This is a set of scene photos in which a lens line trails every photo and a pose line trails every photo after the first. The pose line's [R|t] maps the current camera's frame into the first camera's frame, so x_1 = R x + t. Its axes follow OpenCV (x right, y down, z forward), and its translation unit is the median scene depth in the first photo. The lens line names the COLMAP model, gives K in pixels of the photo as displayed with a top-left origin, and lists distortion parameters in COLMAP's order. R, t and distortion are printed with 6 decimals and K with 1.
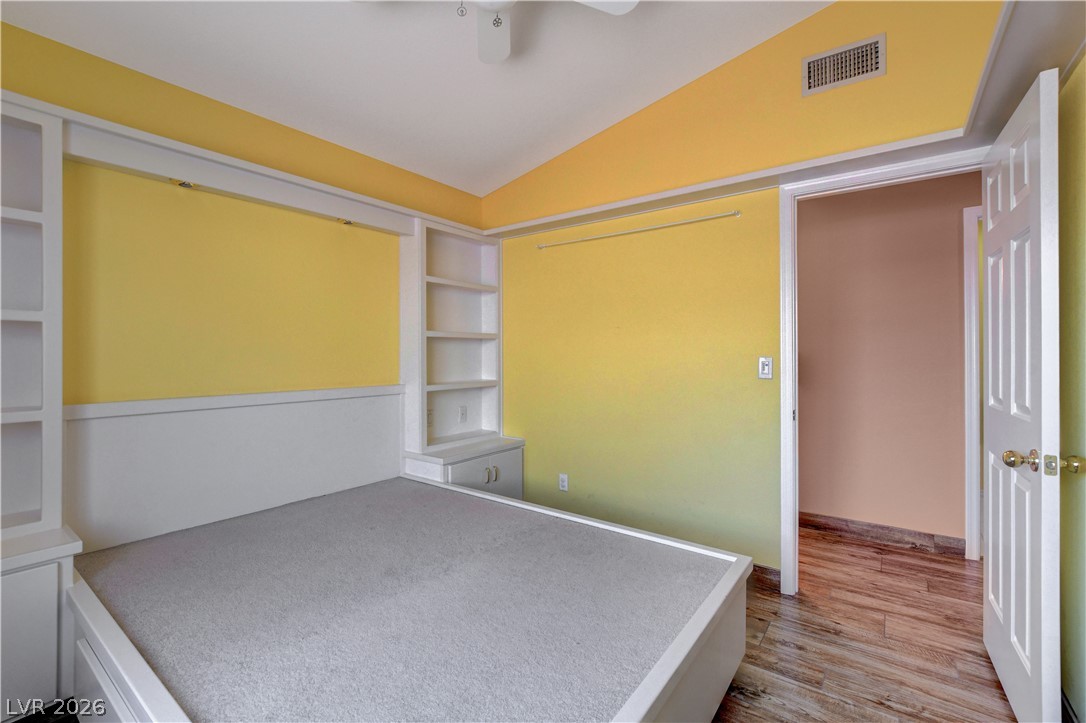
lens RADIAL K [[481.9, 0, 541.7], [0, 481.9, 356.1], [0, 0, 1]] dist [-0.018085, 0.001089]
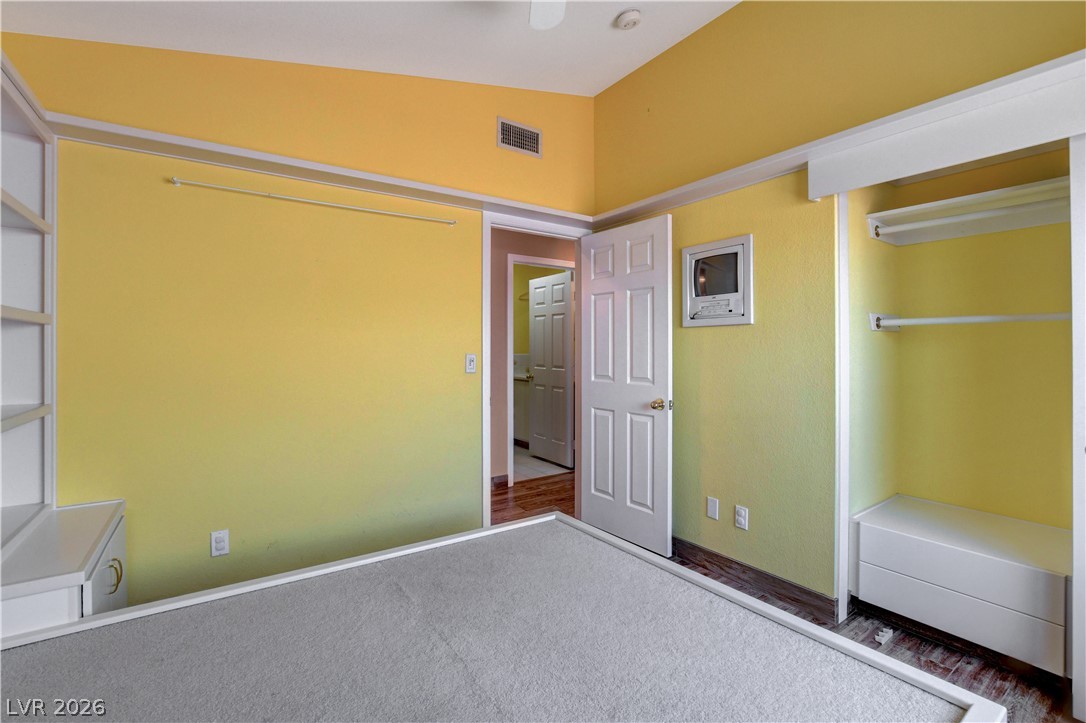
lens RADIAL K [[481.9, 0, 545.0], [0, 481.9, 353.1], [0, 0, 1]] dist [-0.018085, 0.001089]
pose [[0.304898, -0.006734, 0.952361, -0.599249], [0.005016, 0.999972, 0.005465, -0.005821], [-0.952372, 0.003111, 0.304923, 0.483813]]
